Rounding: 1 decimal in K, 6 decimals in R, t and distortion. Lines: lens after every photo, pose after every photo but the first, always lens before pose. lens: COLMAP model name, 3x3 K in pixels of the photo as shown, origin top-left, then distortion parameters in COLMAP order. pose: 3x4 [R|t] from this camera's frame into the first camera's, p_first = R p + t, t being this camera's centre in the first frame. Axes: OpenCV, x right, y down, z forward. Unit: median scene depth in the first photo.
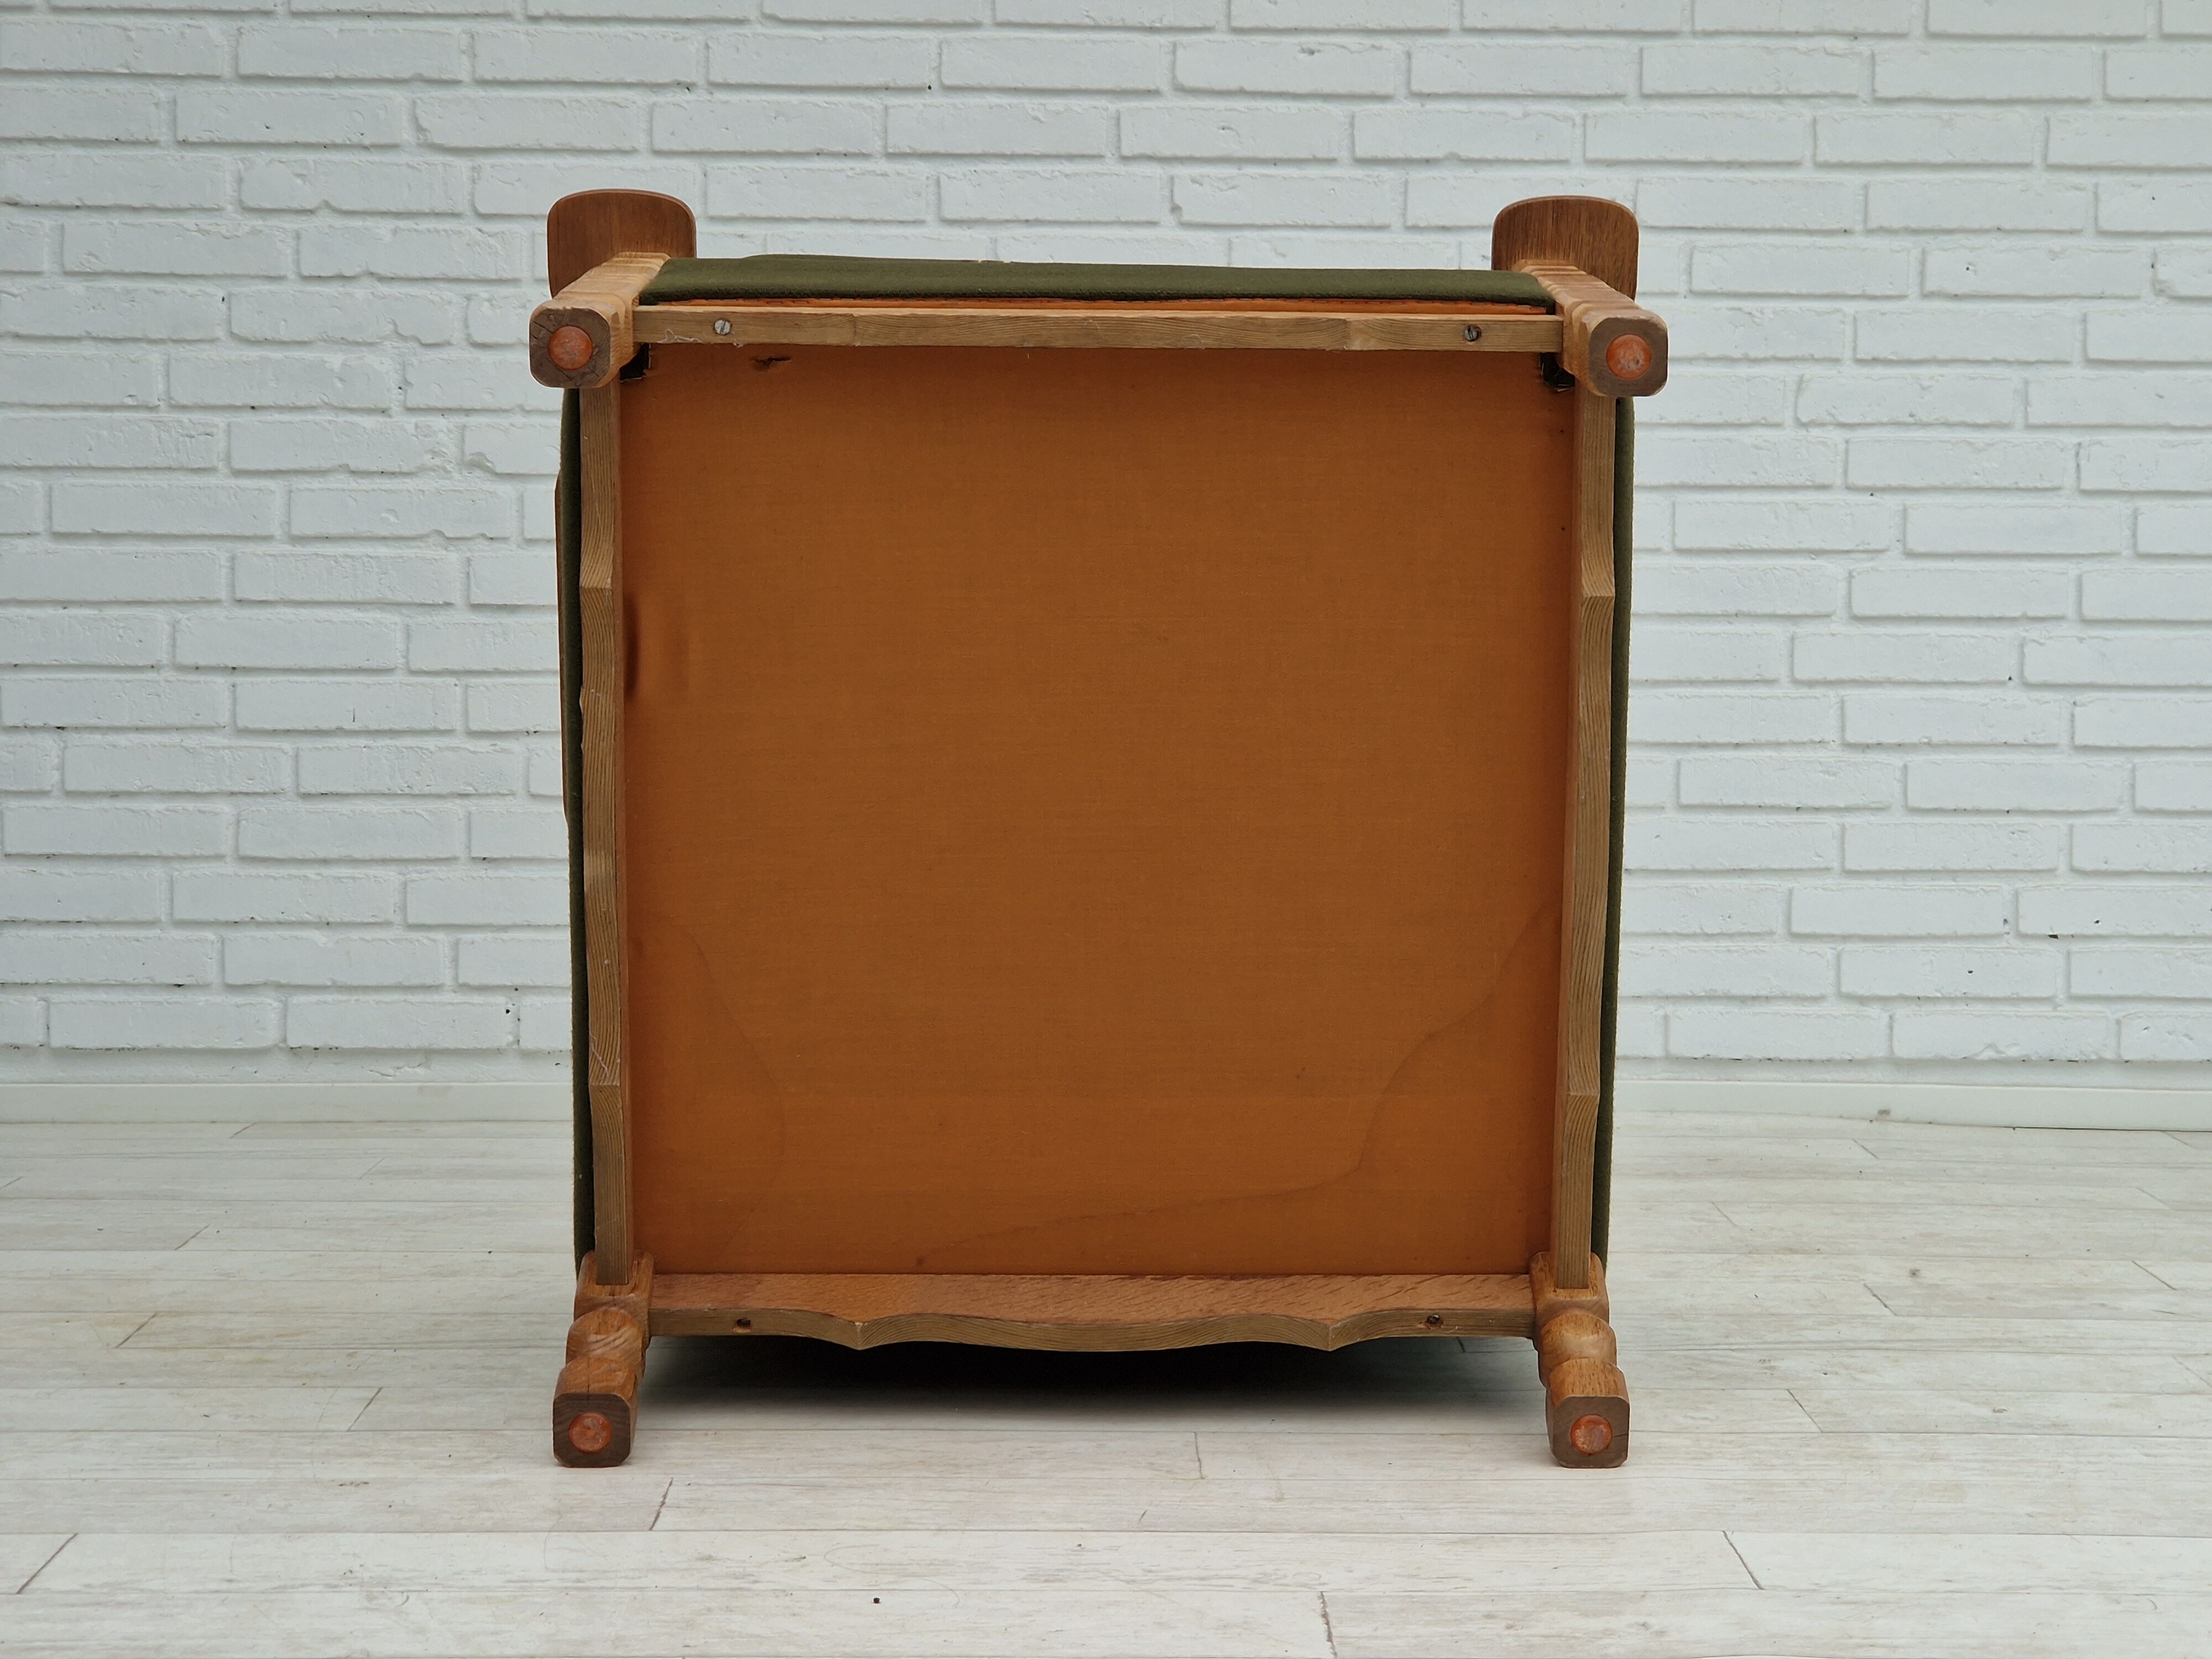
lens RADIAL K [[4200.2, 0, 1199.2], [0, 4200.2, 872.5], [0, 0, 1]] dist [0.074024, 0.000000]
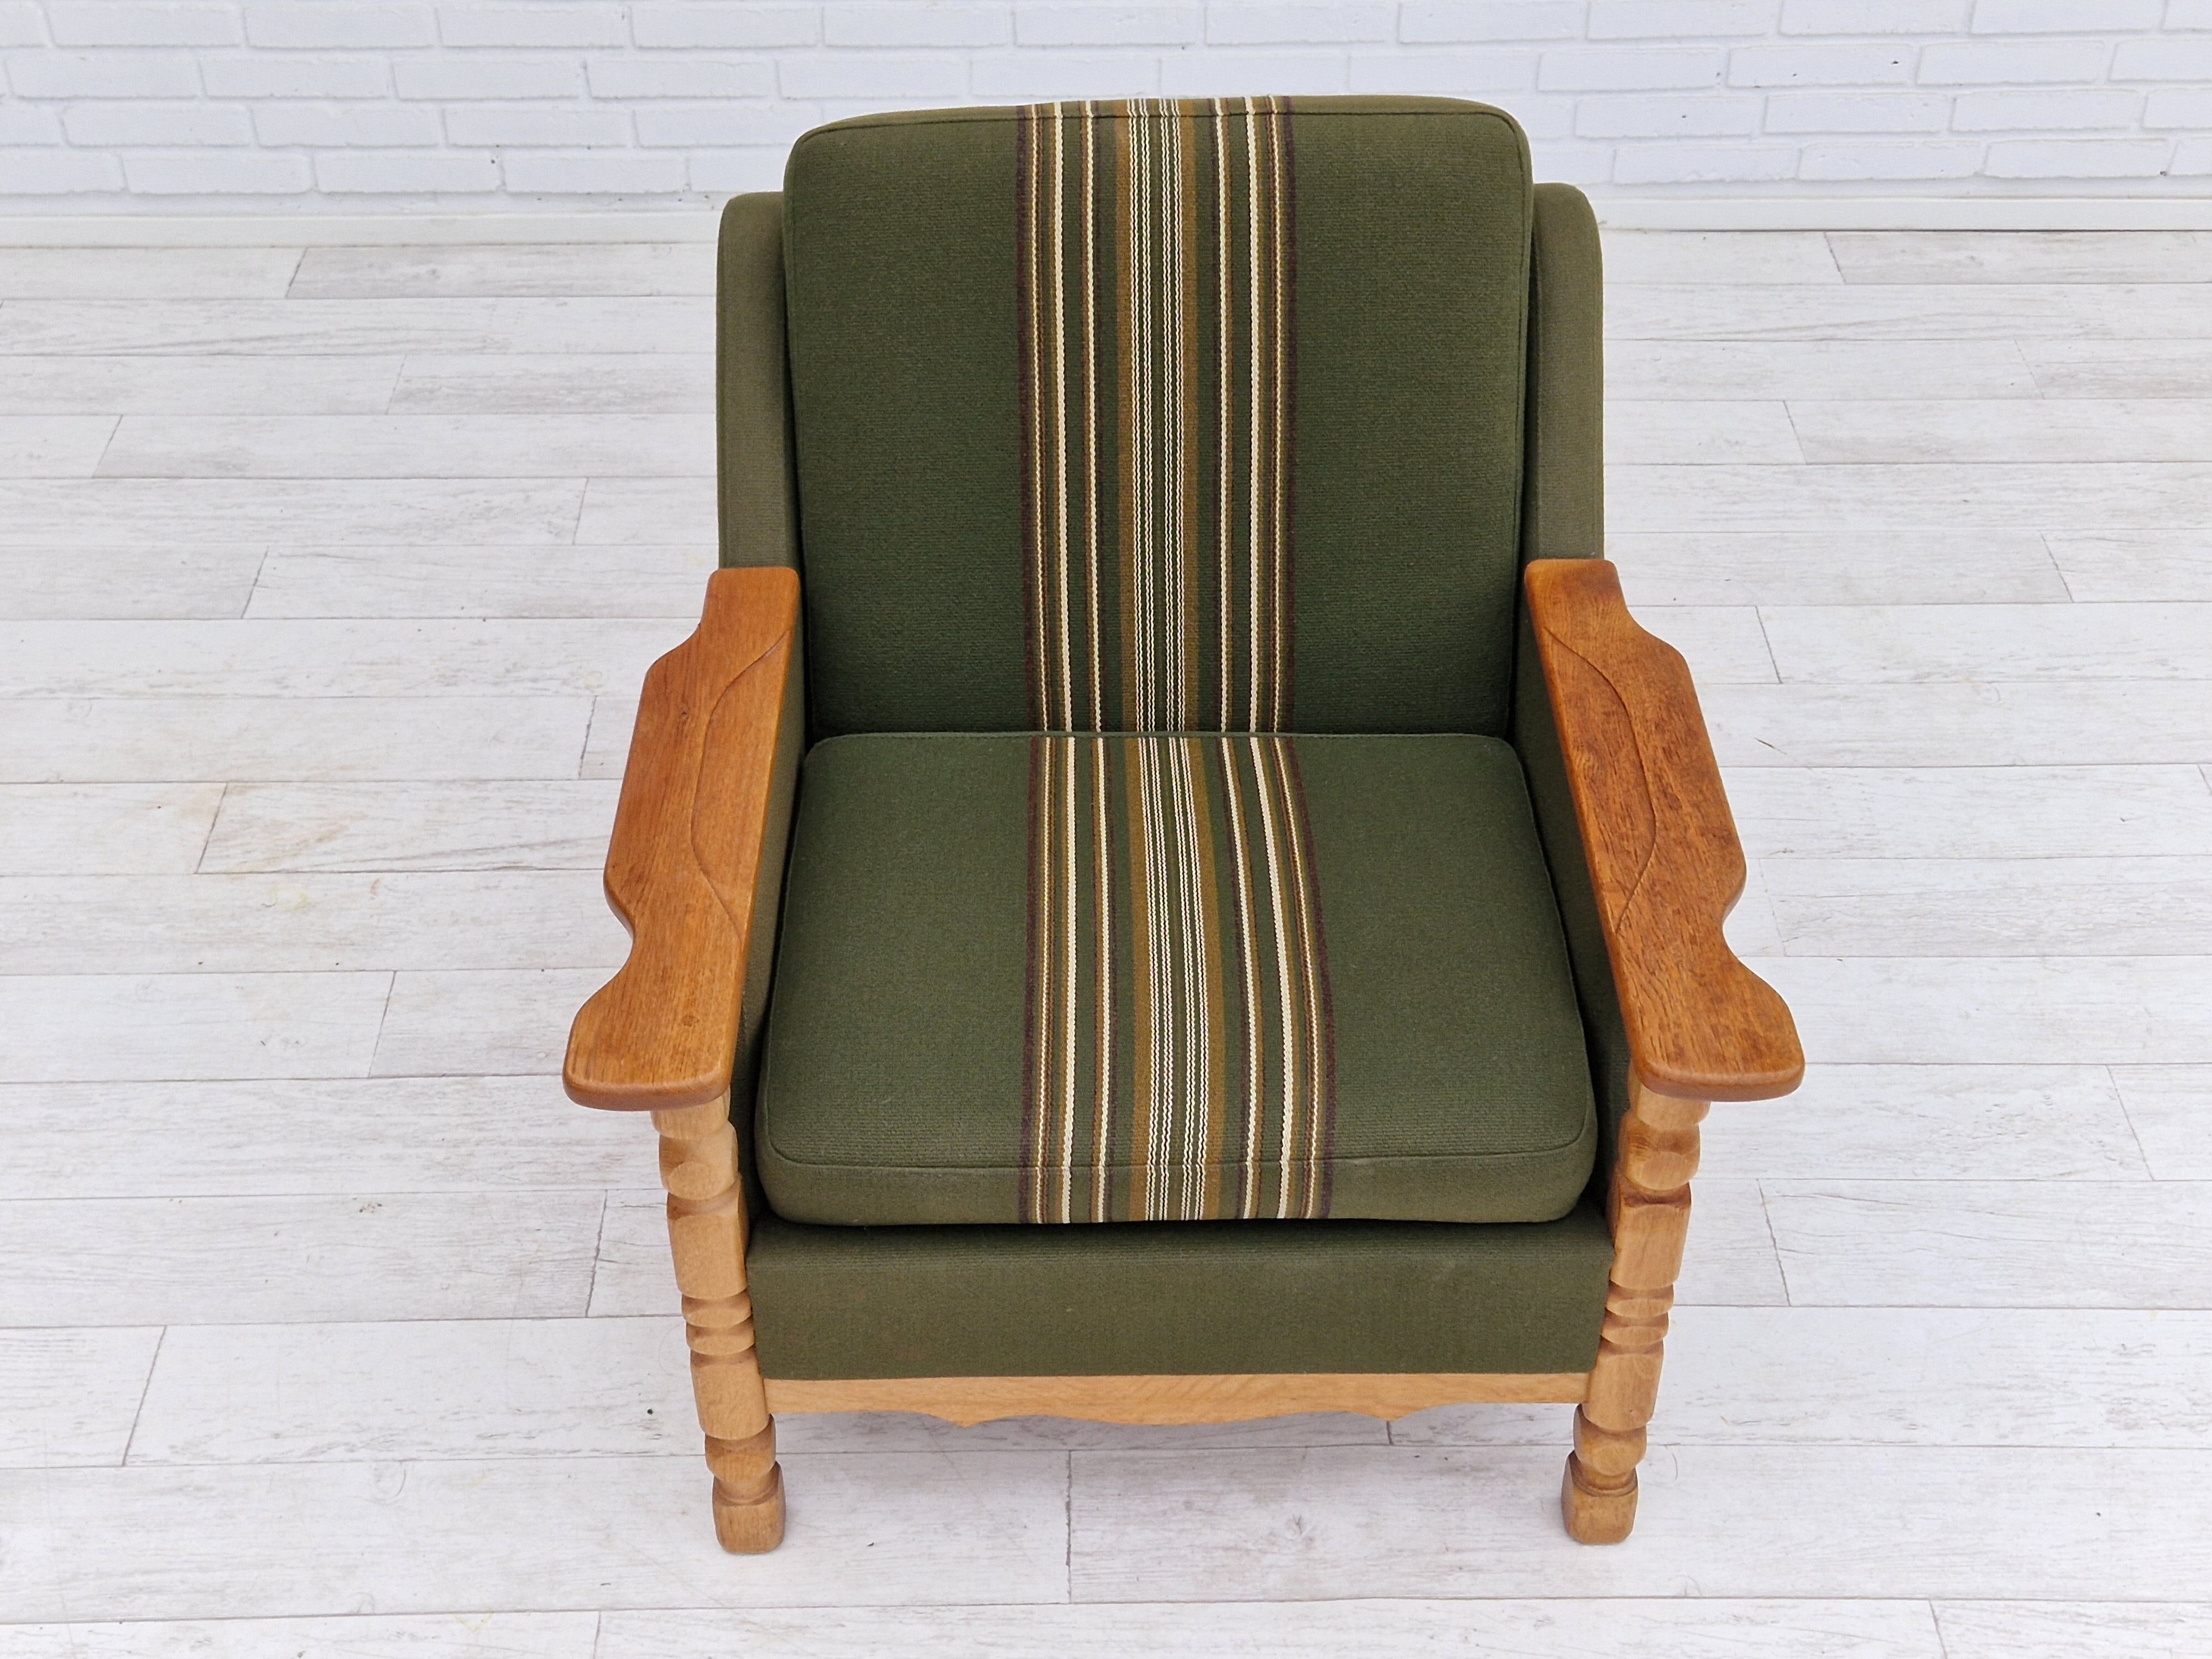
lens RADIAL K [[2864.6, 0, 1098.7], [0, 2864.6, 859.7], [0, 0, 1]] dist [0.075755, 0.000000]
pose [[0.999768, 0.001019, -0.021494, 0.032561], [0.011768, 0.810364, 0.585808, -0.298246], [0.018014, -0.585926, 0.810165, 0.197077]]
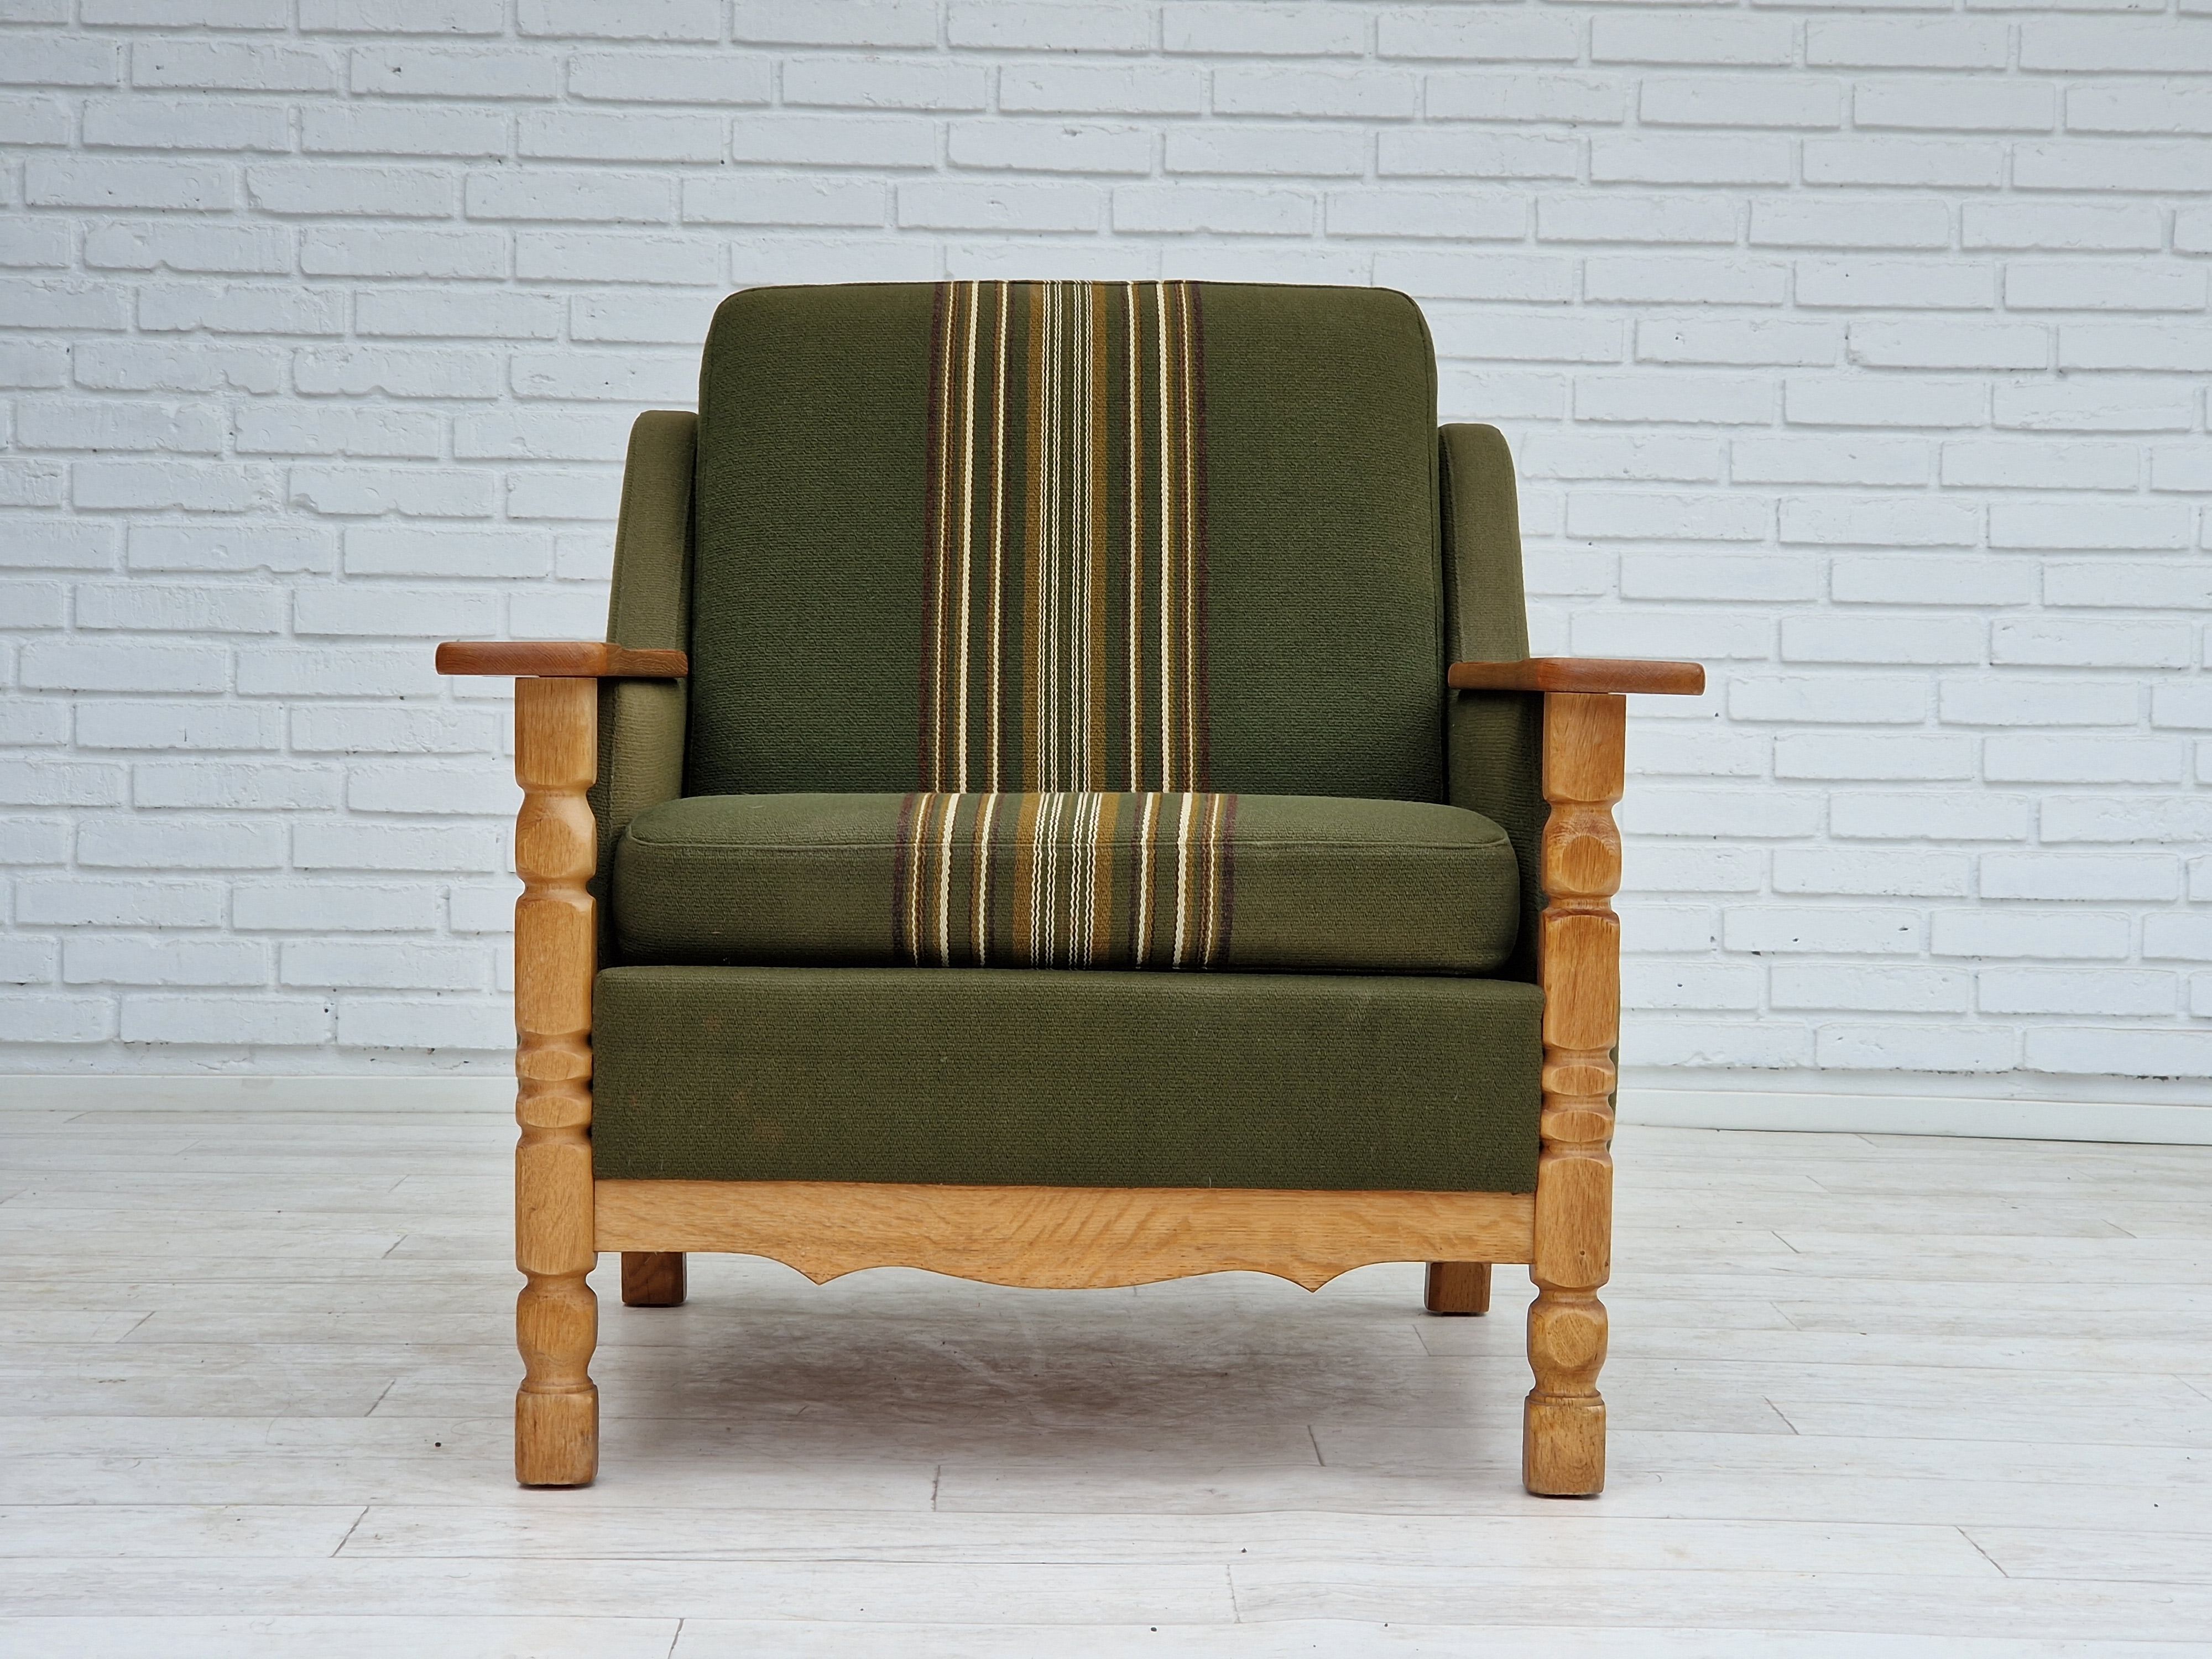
lens RADIAL K [[4200.2, 0, 1172.3], [0, 4200.2, 896.1], [0, 0, 1]] dist [0.074024, 0.000000]
pose [[0.999955, 0.007976, 0.005231, 0.047515], [-0.007900, 0.999864, -0.014465, 0.017719], [-0.005345, 0.014423, 0.999882, -0.084267]]
